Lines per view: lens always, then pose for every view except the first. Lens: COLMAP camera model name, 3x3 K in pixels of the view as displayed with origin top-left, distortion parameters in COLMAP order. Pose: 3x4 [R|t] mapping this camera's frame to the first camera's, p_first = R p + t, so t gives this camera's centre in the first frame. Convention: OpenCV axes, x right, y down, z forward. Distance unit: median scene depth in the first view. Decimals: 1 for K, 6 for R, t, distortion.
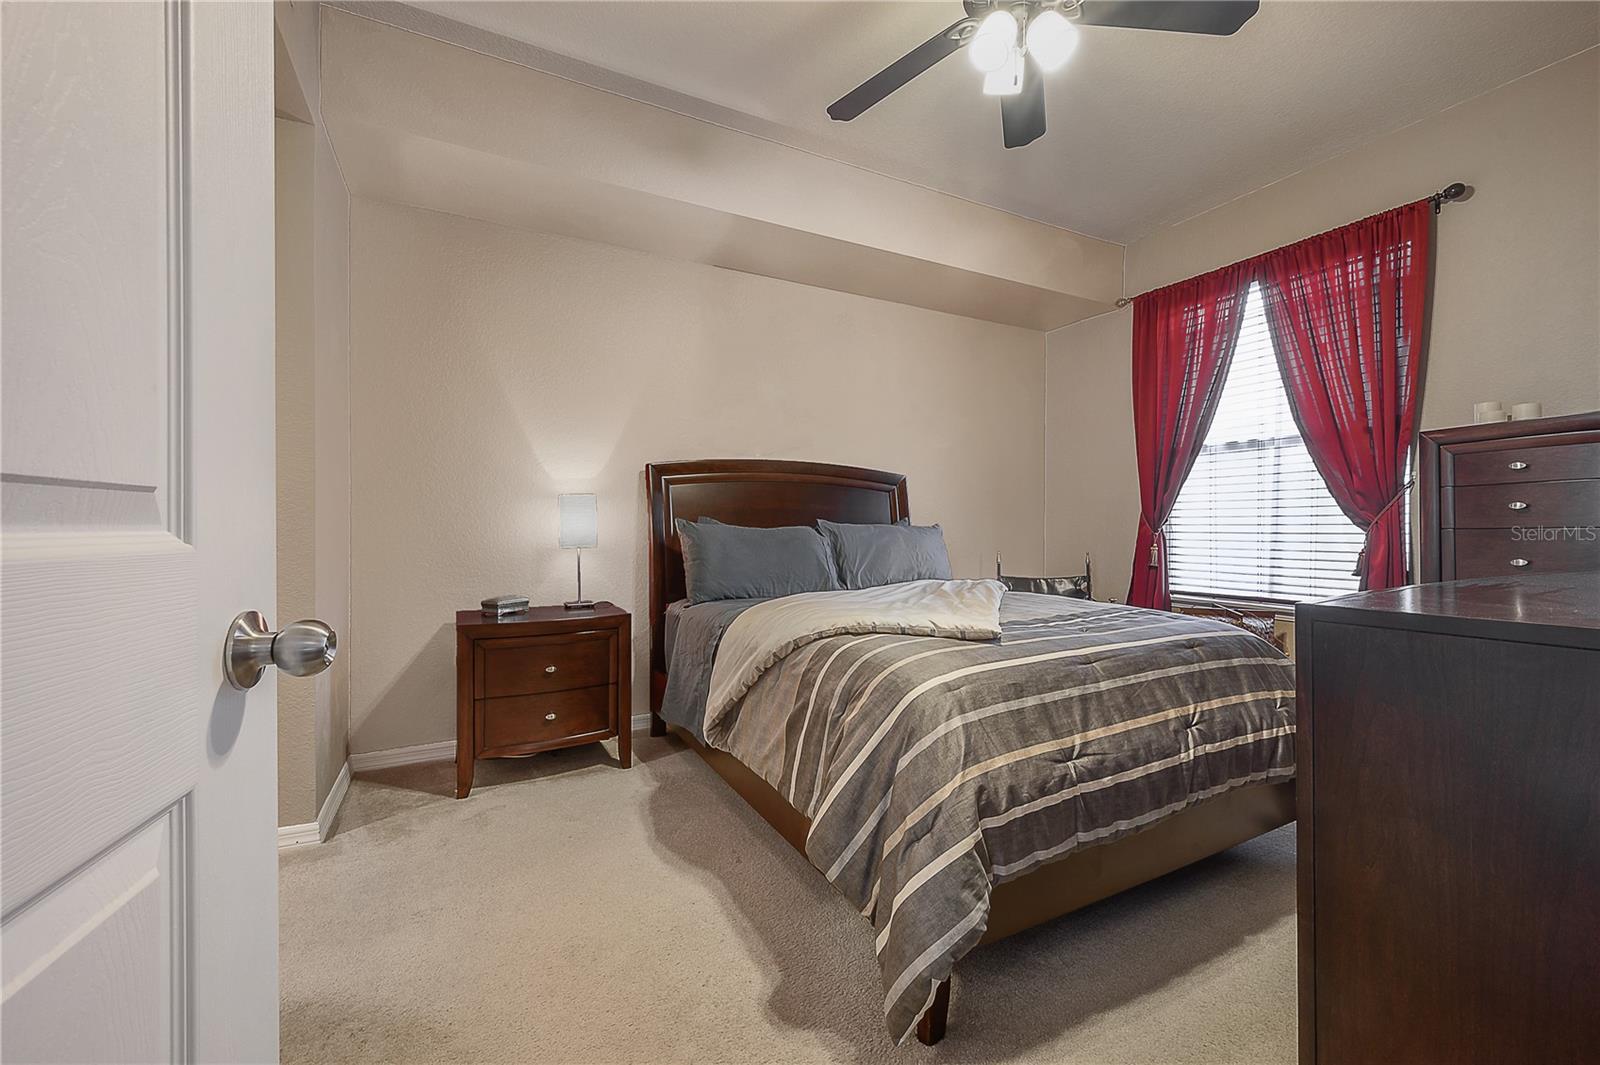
lens RADIAL K [[635.8, 0, 802.4], [0, 635.8, 525.4], [0, 0, 1]] dist [-0.000369, 0.000217]
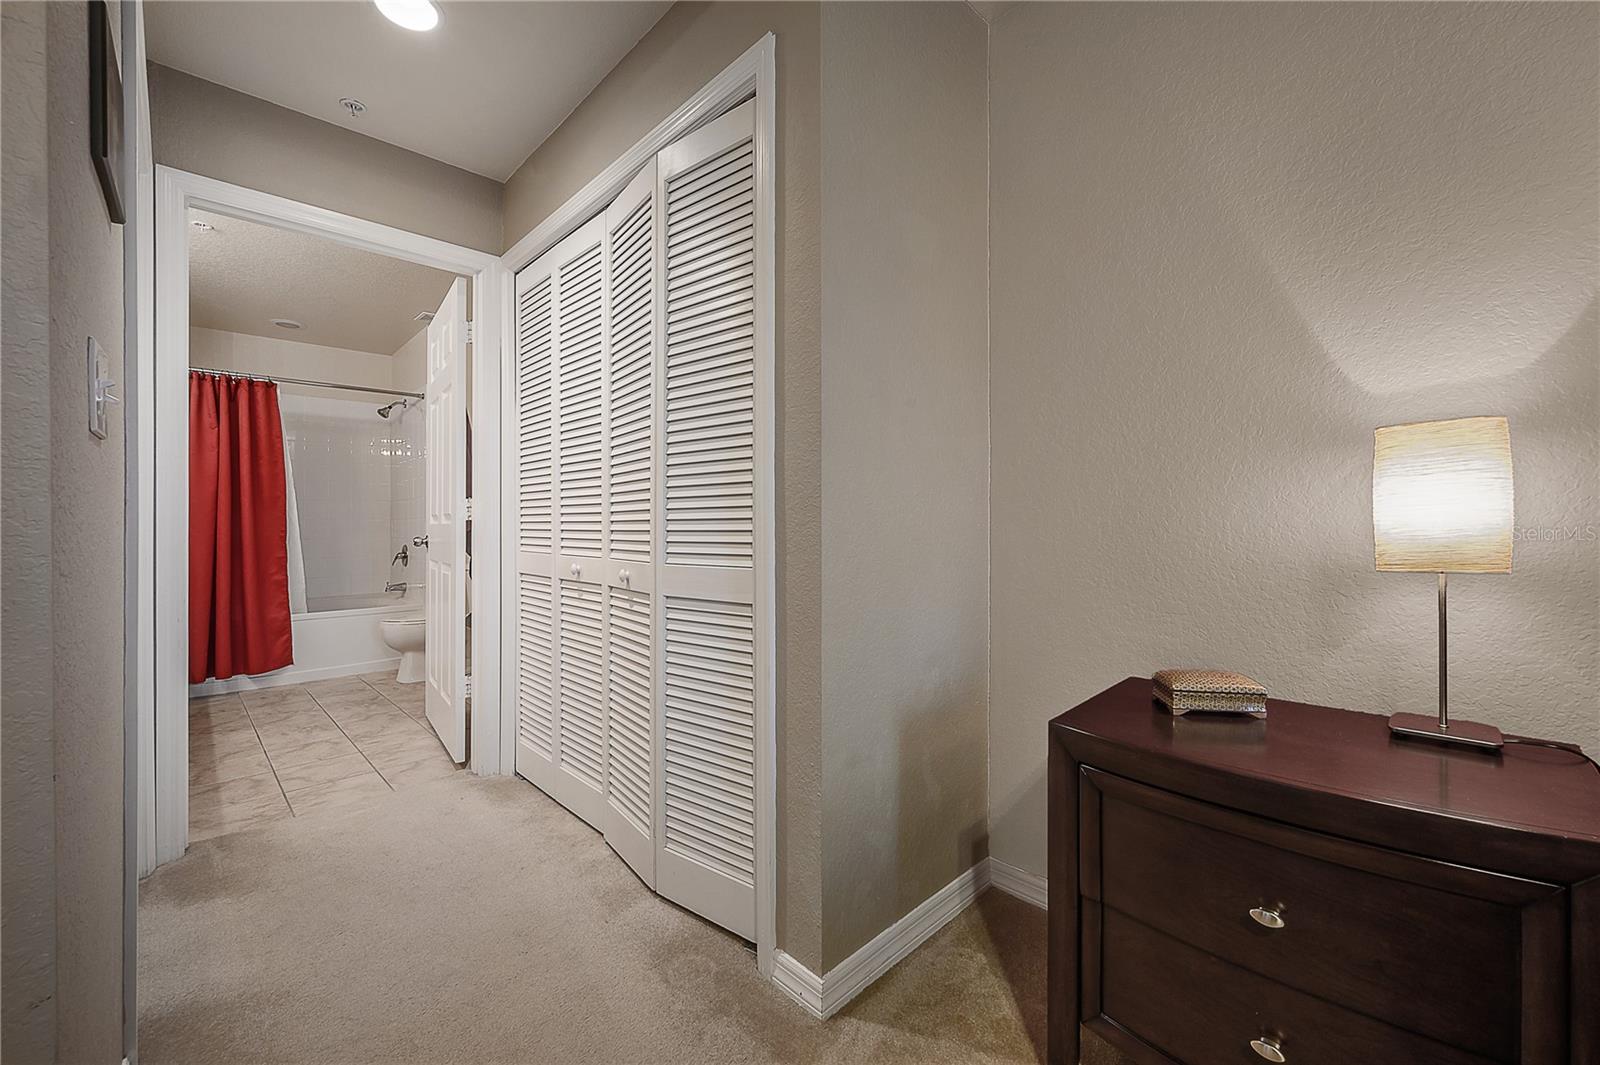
lens RADIAL K [[635.8, 0, 794.9], [0, 635.8, 526.7], [0, 0, 1]] dist [-0.000369, 0.000217]
pose [[0.292471, 0.004073, -0.956266, -0.132449], [0.003108, 0.999982, 0.005210, 0.008545], [0.956269, -0.004496, 0.292453, 0.624223]]
